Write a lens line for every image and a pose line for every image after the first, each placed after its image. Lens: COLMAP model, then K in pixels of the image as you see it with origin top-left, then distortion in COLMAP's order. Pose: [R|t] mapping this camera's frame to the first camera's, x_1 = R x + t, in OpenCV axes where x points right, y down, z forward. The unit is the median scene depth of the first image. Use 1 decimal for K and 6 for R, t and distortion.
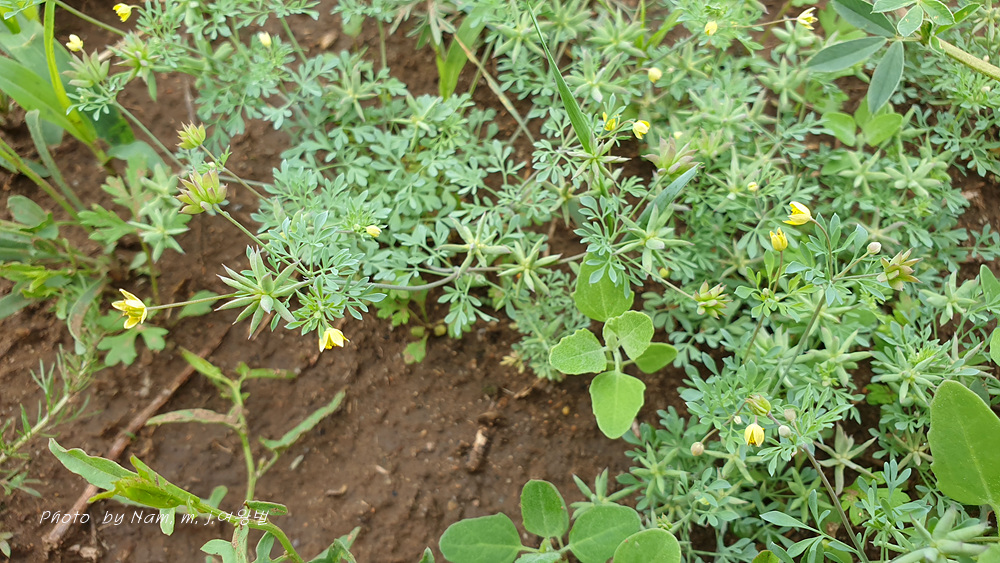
lens RADIAL K [[757.0, 0, 500.0], [0, 757.0, 281.5], [0, 0, 1]] dist [-0.068031, -0.002746]
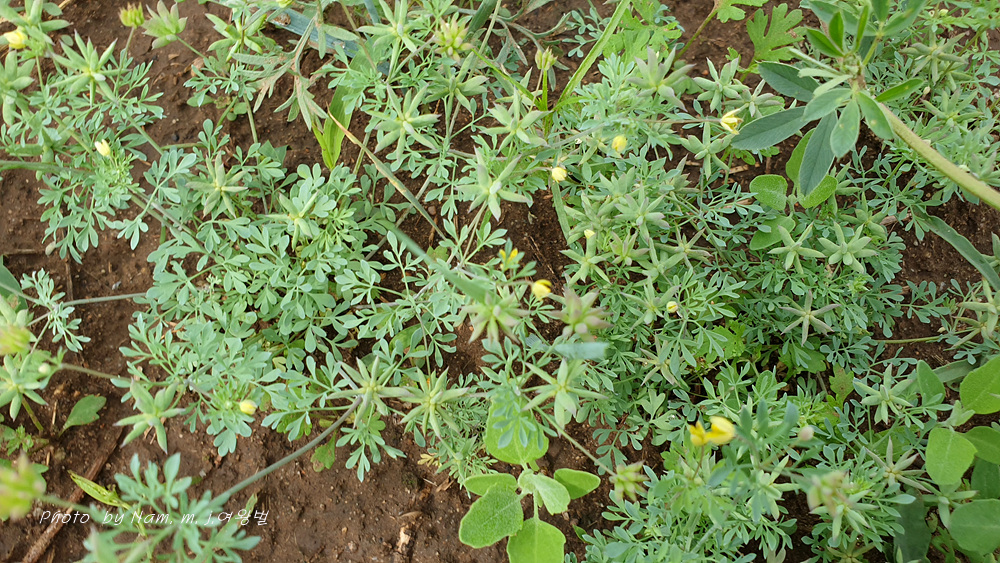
lens RADIAL K [[757.0, 0, 500.0], [0, 757.0, 281.5], [0, 0, 1]] dist [-0.068031, -0.002746]
pose [[0.994262, -0.080303, 0.070675, 0.056617], [0.069131, 0.986513, 0.148370, -0.252668], [-0.081636, -0.142633, 0.986403, 0.109553]]
